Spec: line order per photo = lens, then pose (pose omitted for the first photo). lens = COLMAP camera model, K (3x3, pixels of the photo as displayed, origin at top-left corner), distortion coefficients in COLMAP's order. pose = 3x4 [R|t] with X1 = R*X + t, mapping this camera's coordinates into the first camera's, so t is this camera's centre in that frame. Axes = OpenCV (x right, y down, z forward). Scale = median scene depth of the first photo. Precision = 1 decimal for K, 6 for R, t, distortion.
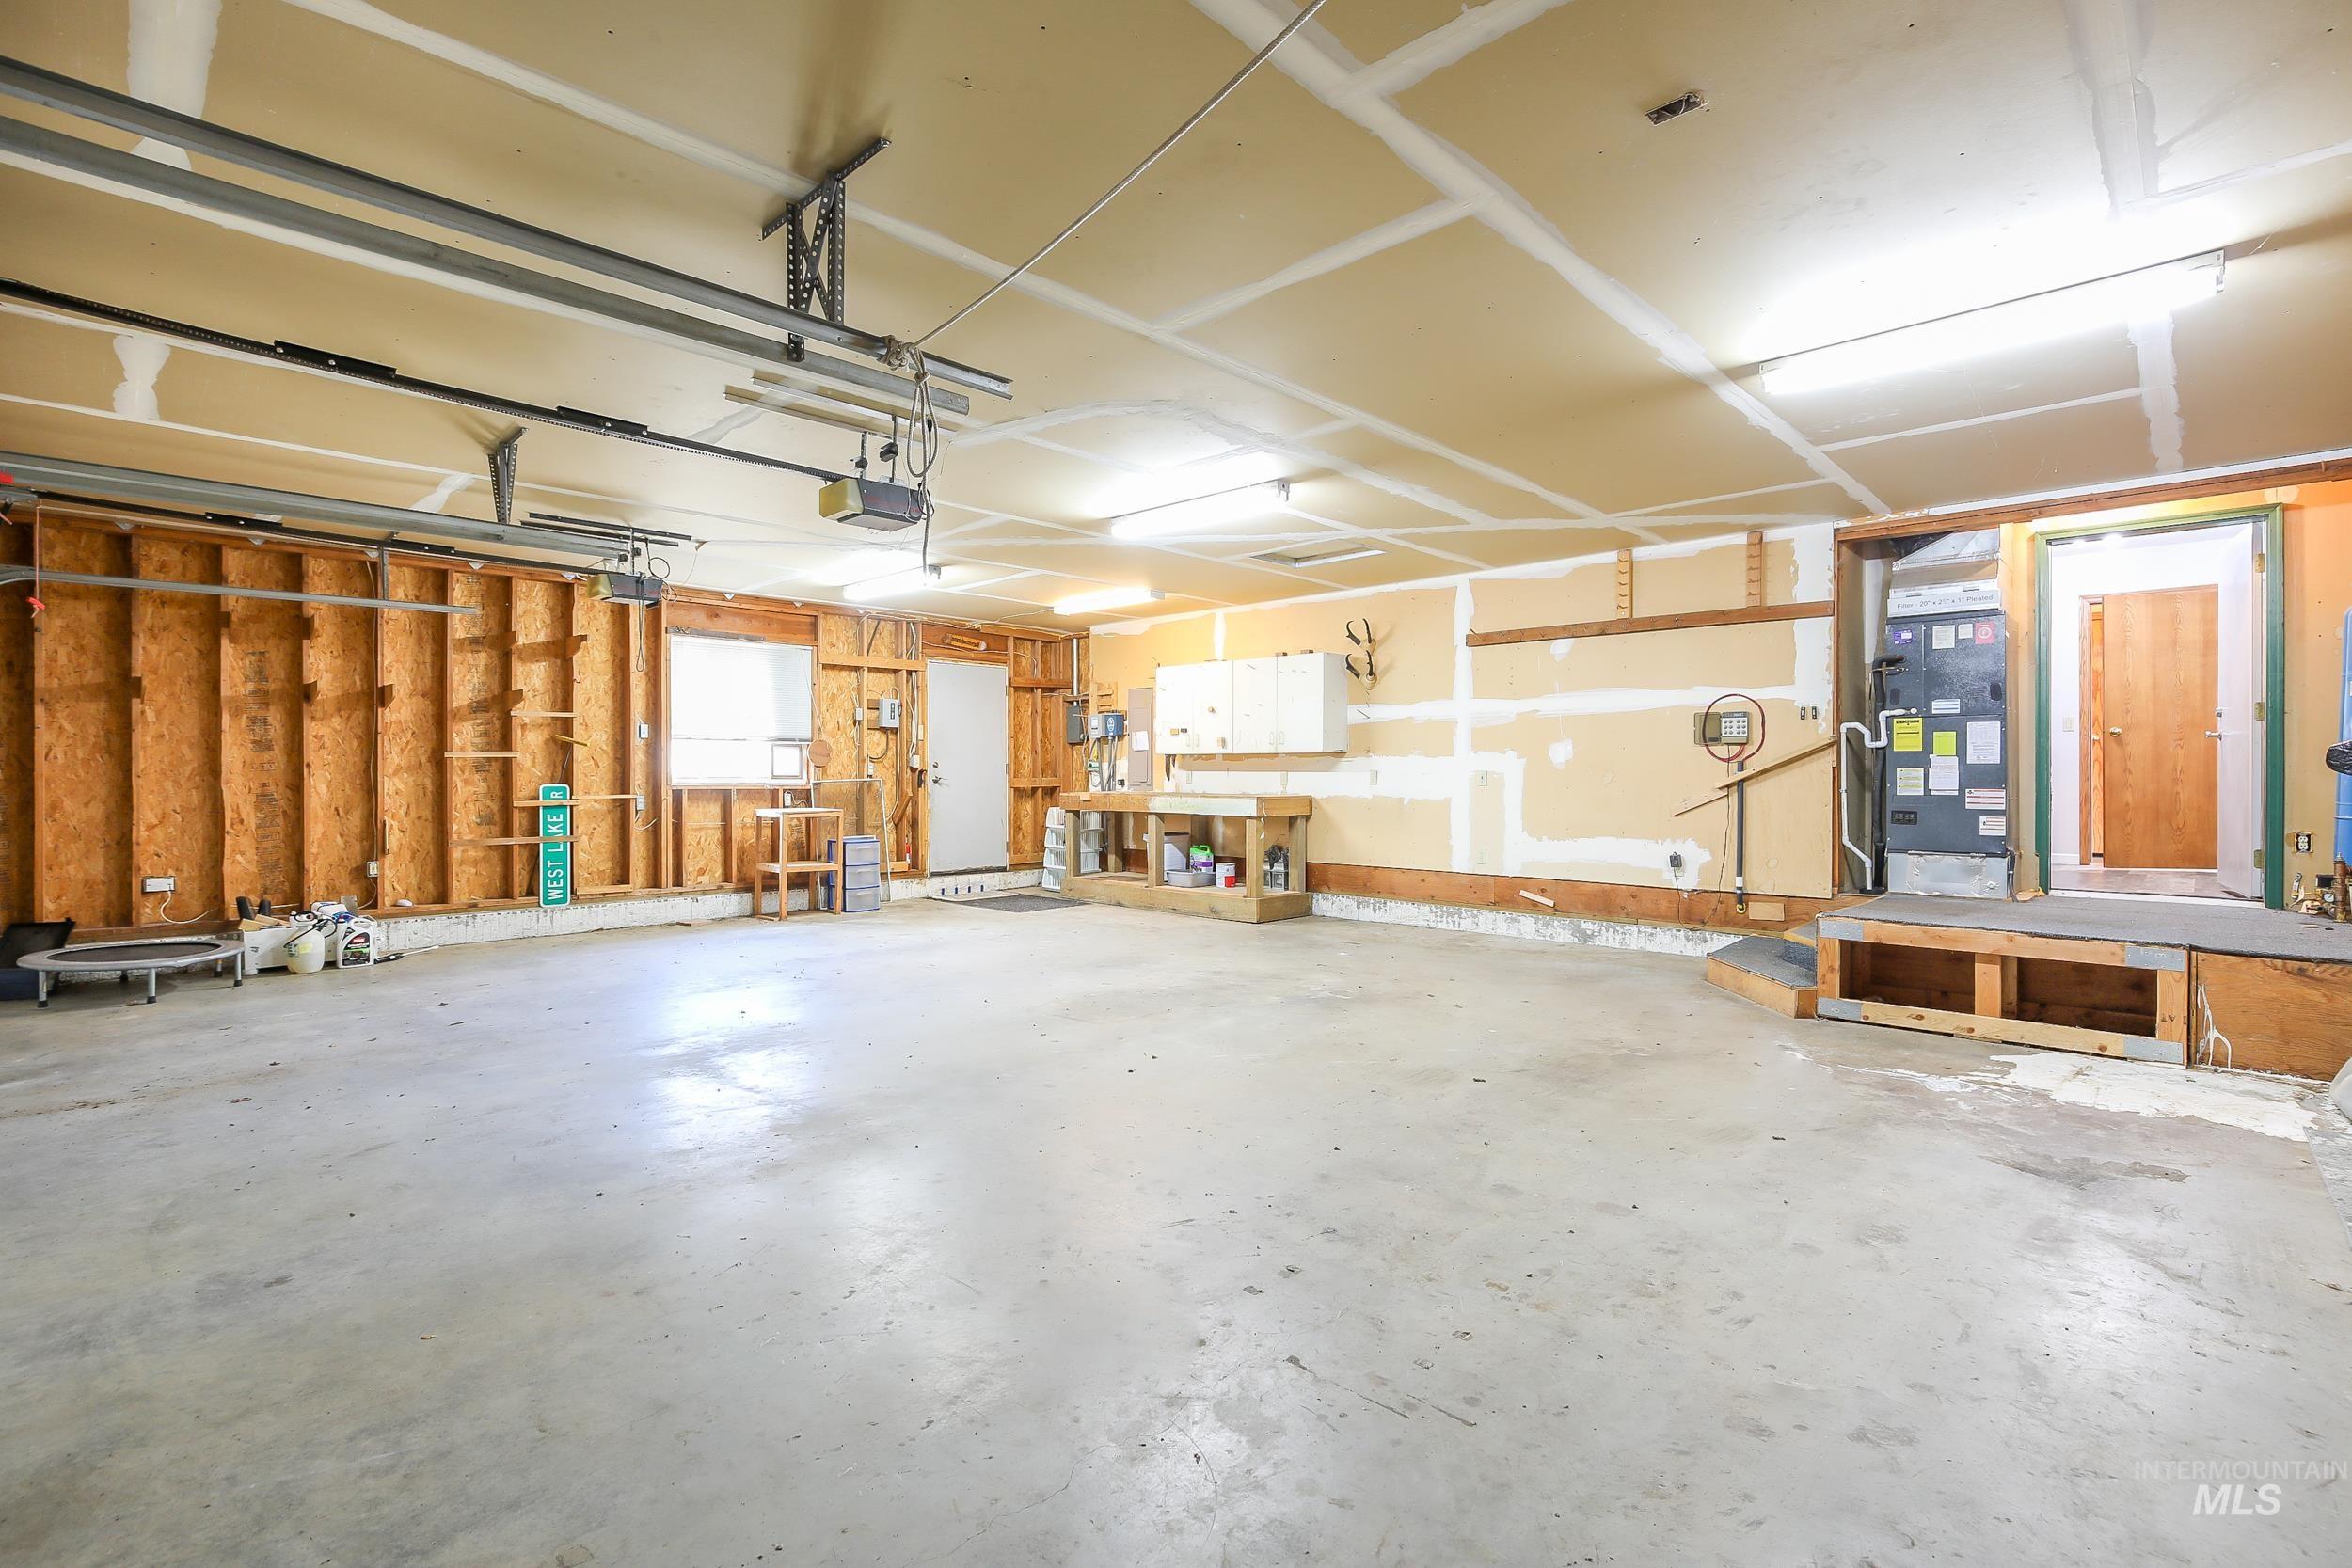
lens RADIAL K [[1085.1, 0, 1168.1], [0, 1085.1, 782.9], [0, 0, 1]] dist [-0.030612, 0.000672]
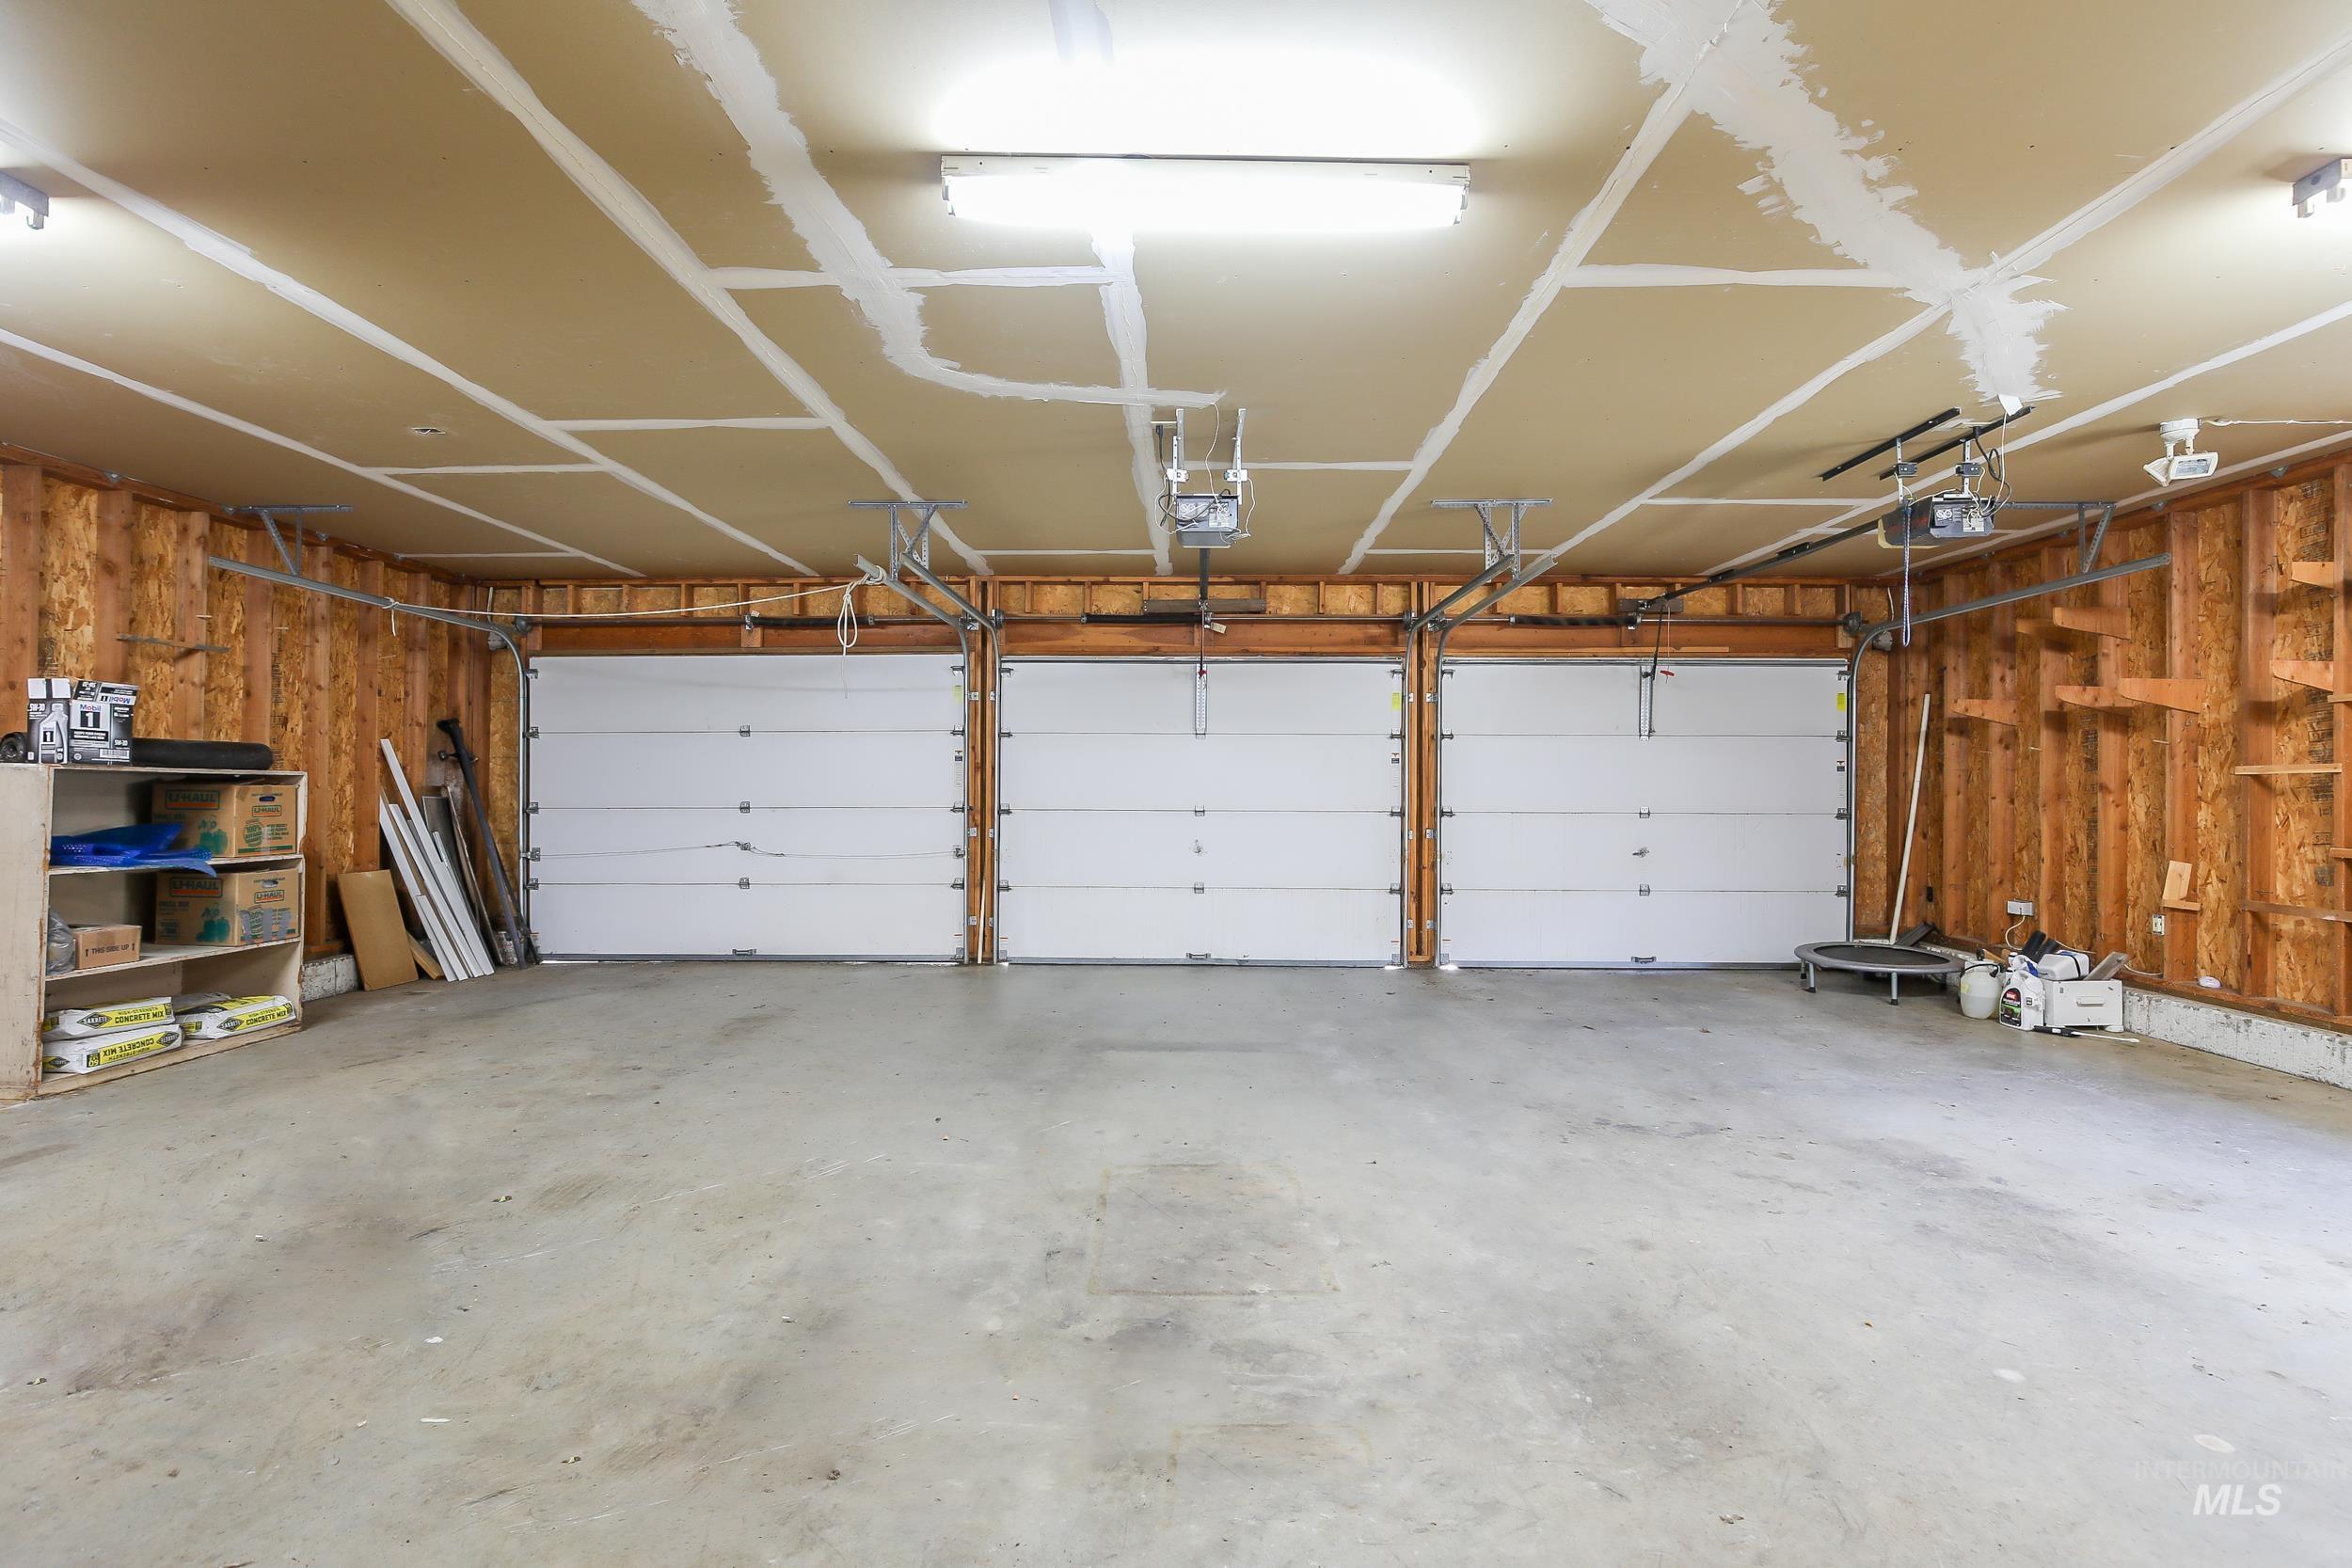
lens RADIAL K [[1085.1, 0, 1168.1], [0, 1085.1, 782.9], [0, 0, 1]] dist [-0.030612, 0.000672]
pose [[-0.729579, -0.004444, -0.683882, 0.458158], [-0.013924, 0.999868, 0.008358, -0.025504], [0.683755, 0.015620, -0.729544, 1.846475]]
